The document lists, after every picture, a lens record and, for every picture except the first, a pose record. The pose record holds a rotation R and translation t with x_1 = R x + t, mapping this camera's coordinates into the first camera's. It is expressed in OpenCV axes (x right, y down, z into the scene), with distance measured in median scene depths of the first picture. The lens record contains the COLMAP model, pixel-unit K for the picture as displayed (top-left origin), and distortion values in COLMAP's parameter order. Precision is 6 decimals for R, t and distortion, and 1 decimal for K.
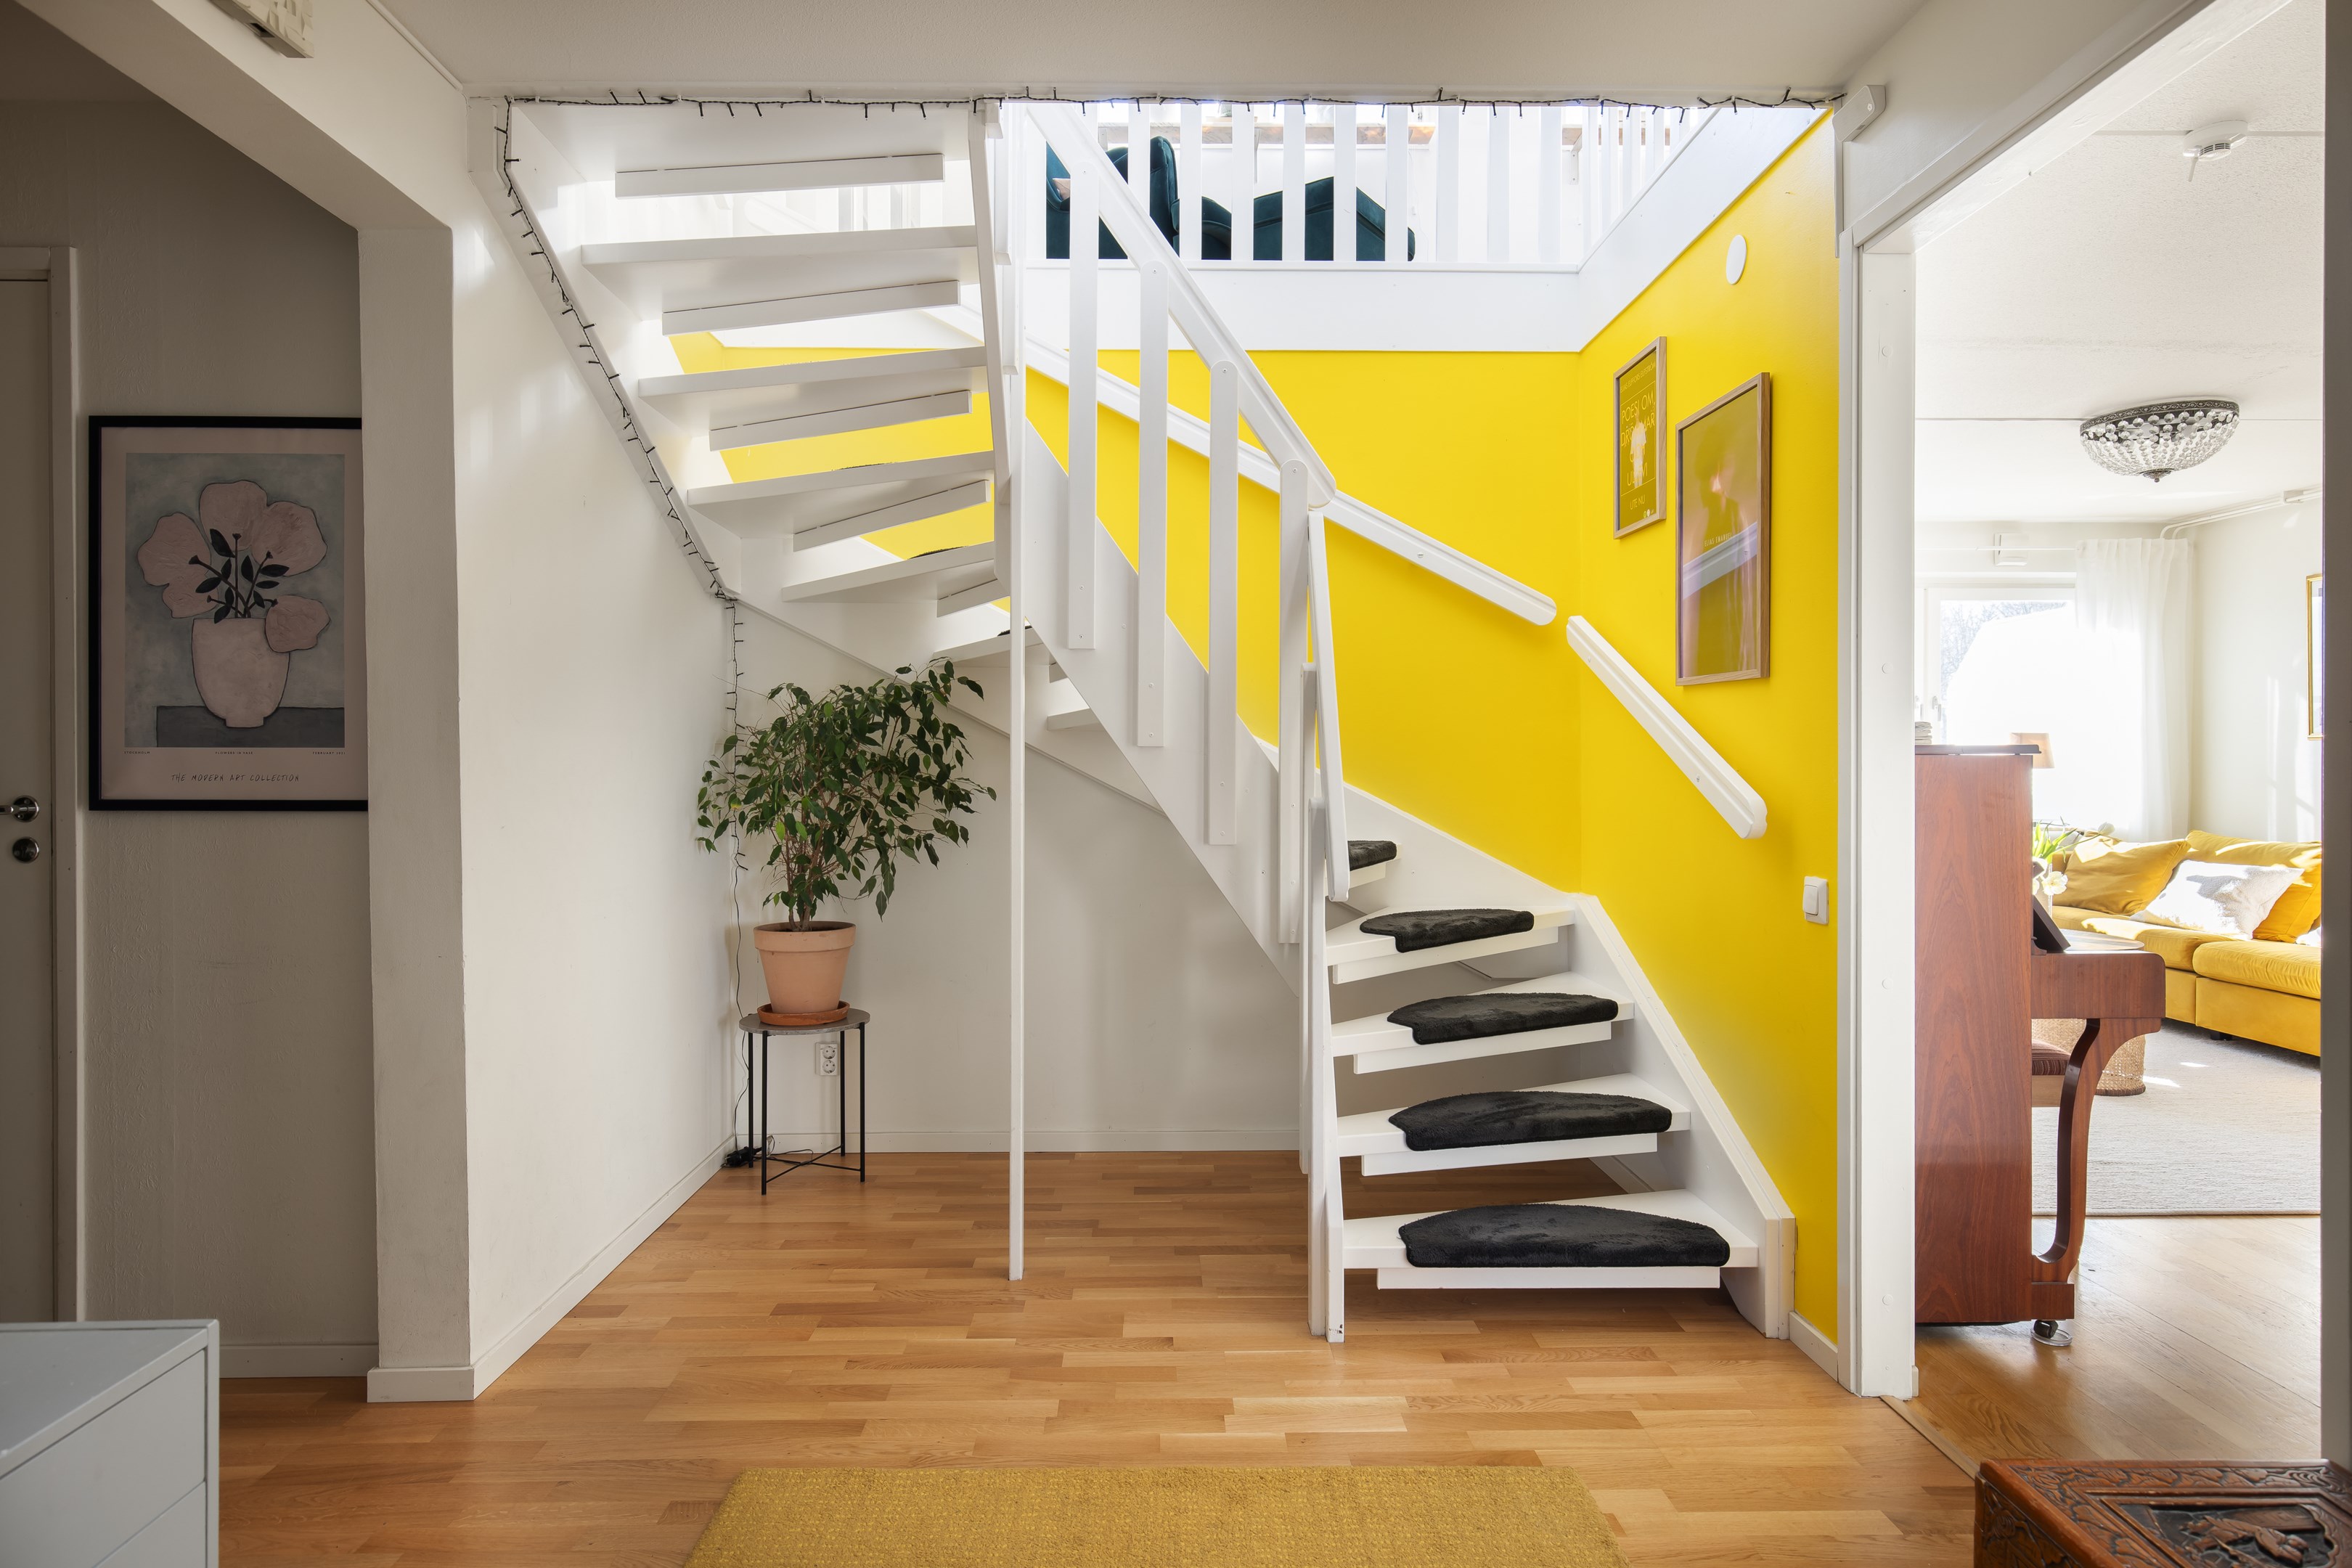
lens RADIAL K [[1335.4, 0, 1176.0], [0, 1335.4, 784.0], [0, 0, 1]] dist [-0.002751, -0.000408]
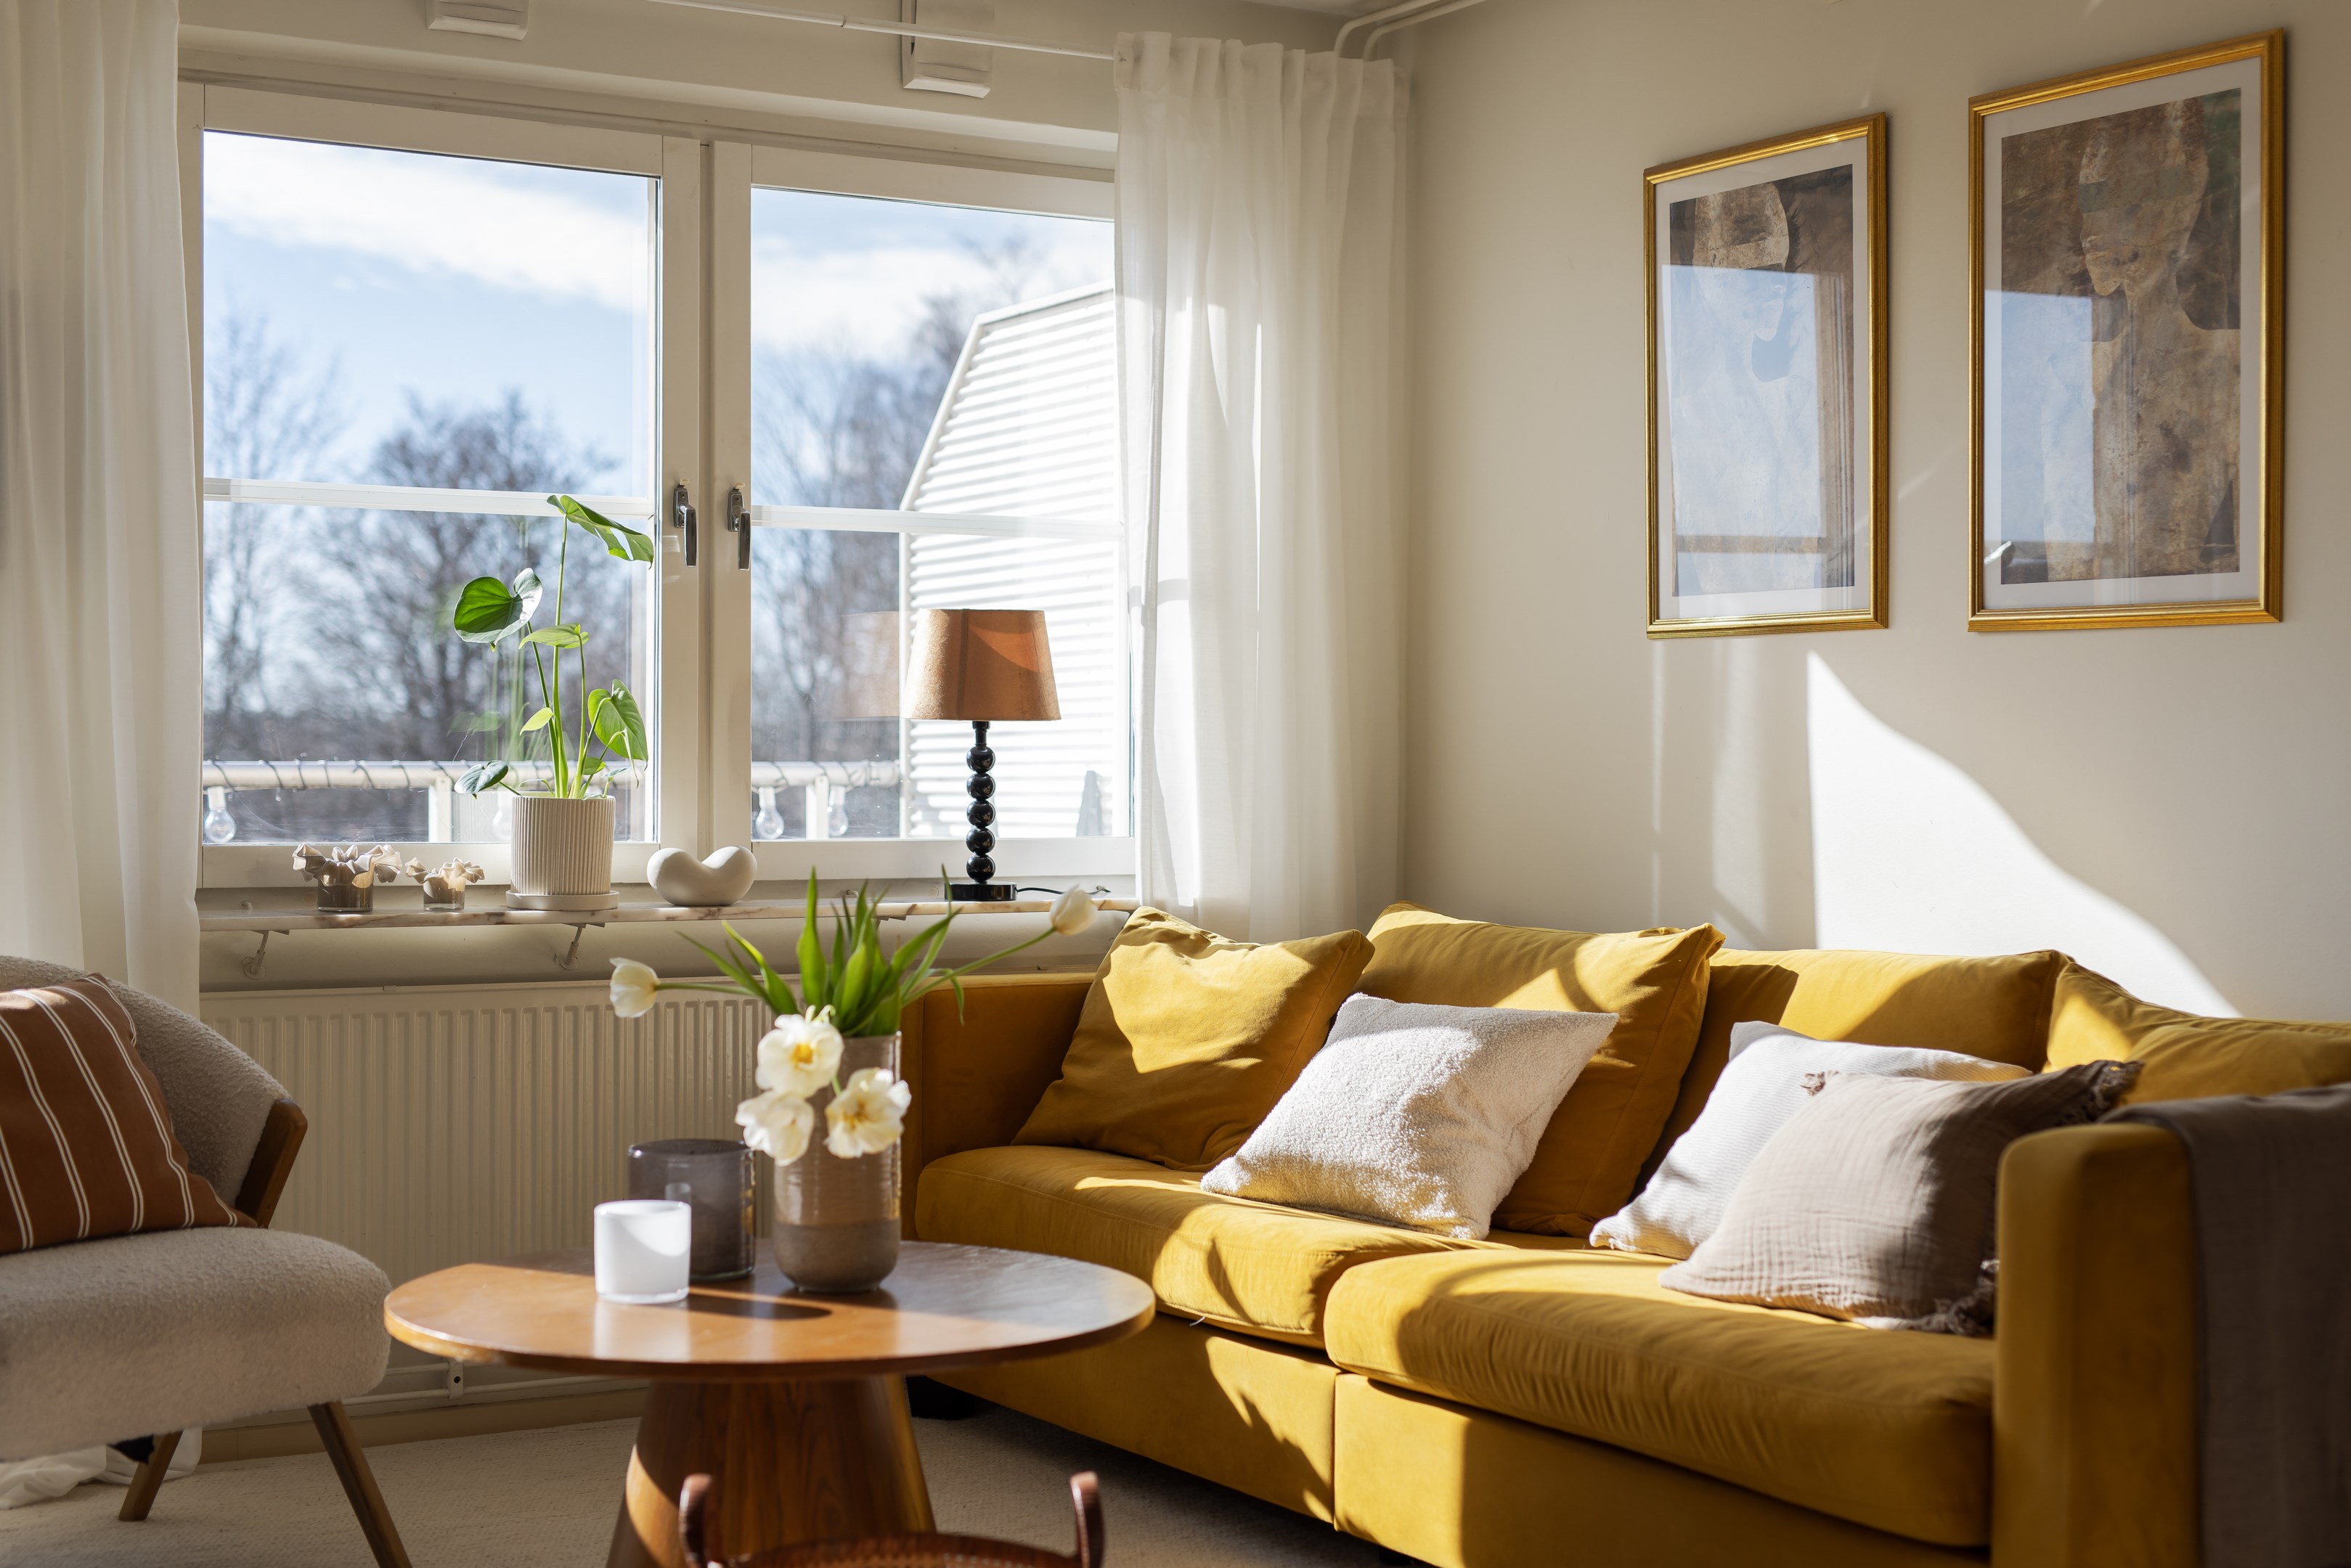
lens RADIAL K [[3283.8, 0, 1175.5], [0, 3283.8, 784.0], [0, 0, 1]] dist [0.016082, -0.193982]
pose [[0.870444, -0.000292, 0.492267, 0.332090], [-0.001228, 0.999995, 0.002764, 0.003402], [-0.492266, -0.003011, 0.870440, 0.324903]]
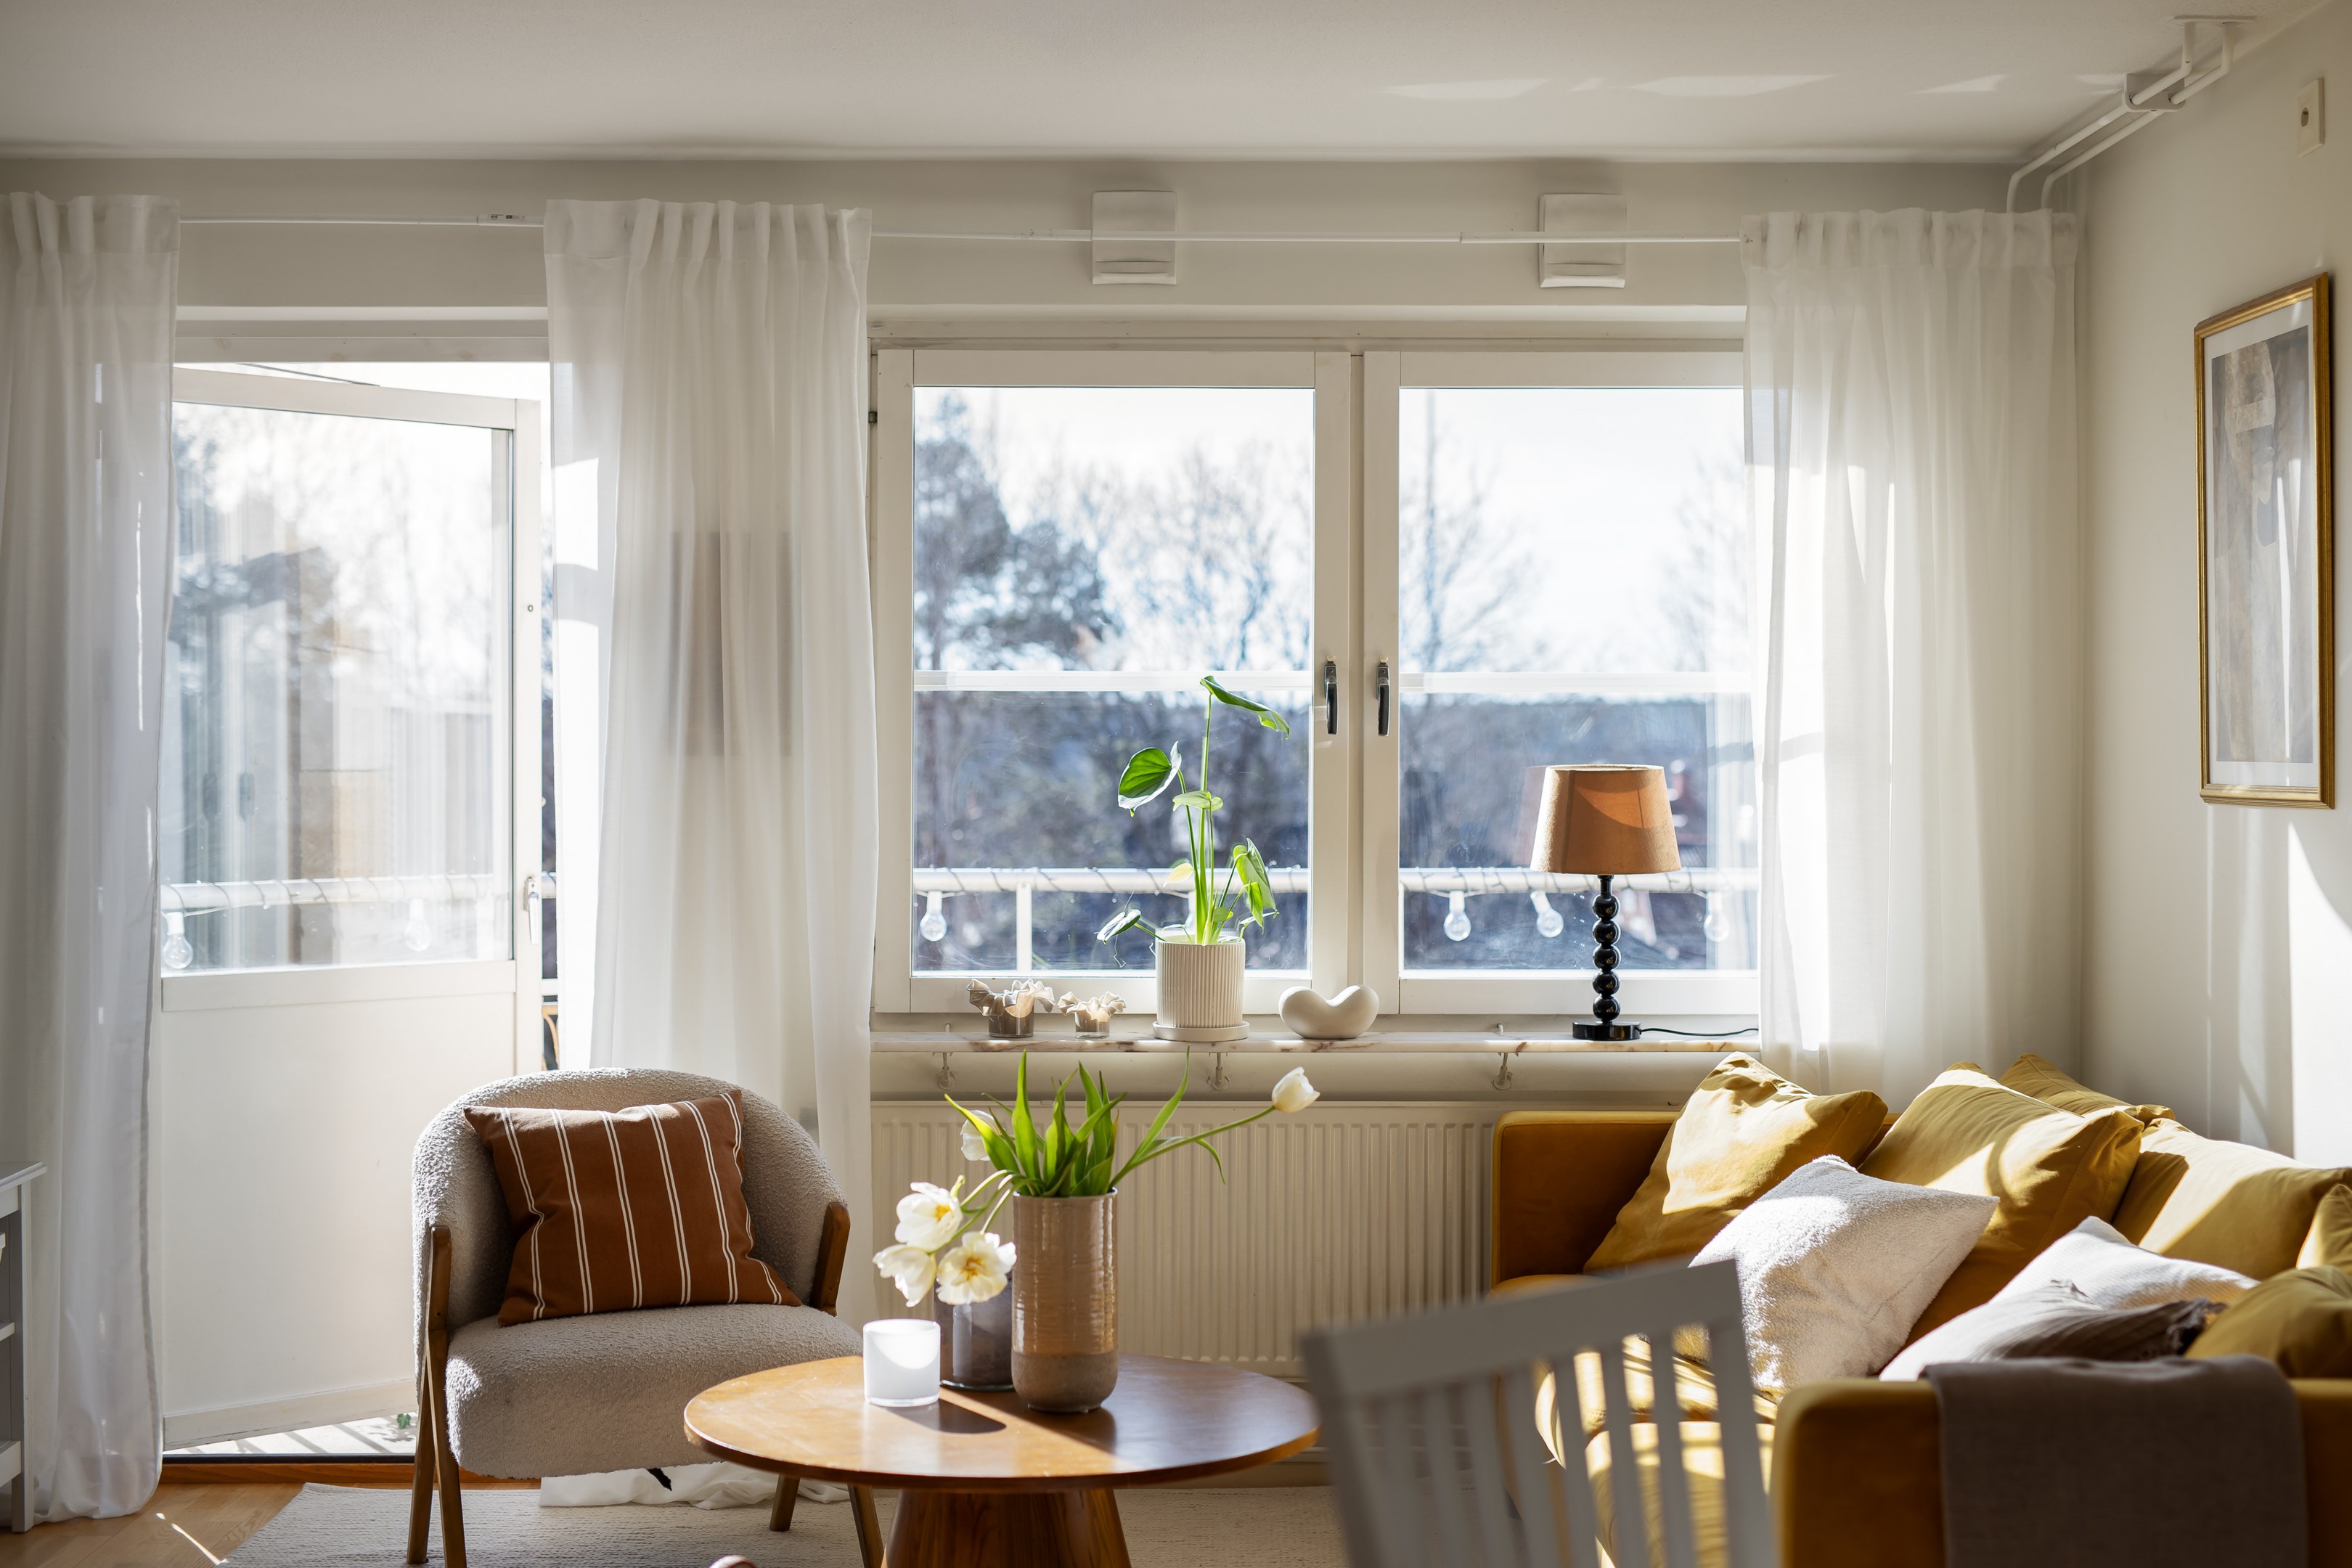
lens RADIAL K [[3285.5, 0, 1176.0], [0, 3285.5, 784.0], [0, 0, 1]] dist [0.016082, -0.193982]
pose [[0.999854, 0.000824, -0.017088, 0.633280], [-0.000740, 0.999988, 0.004927, -0.044070], [0.017092, -0.004914, 0.999842, 0.158303]]
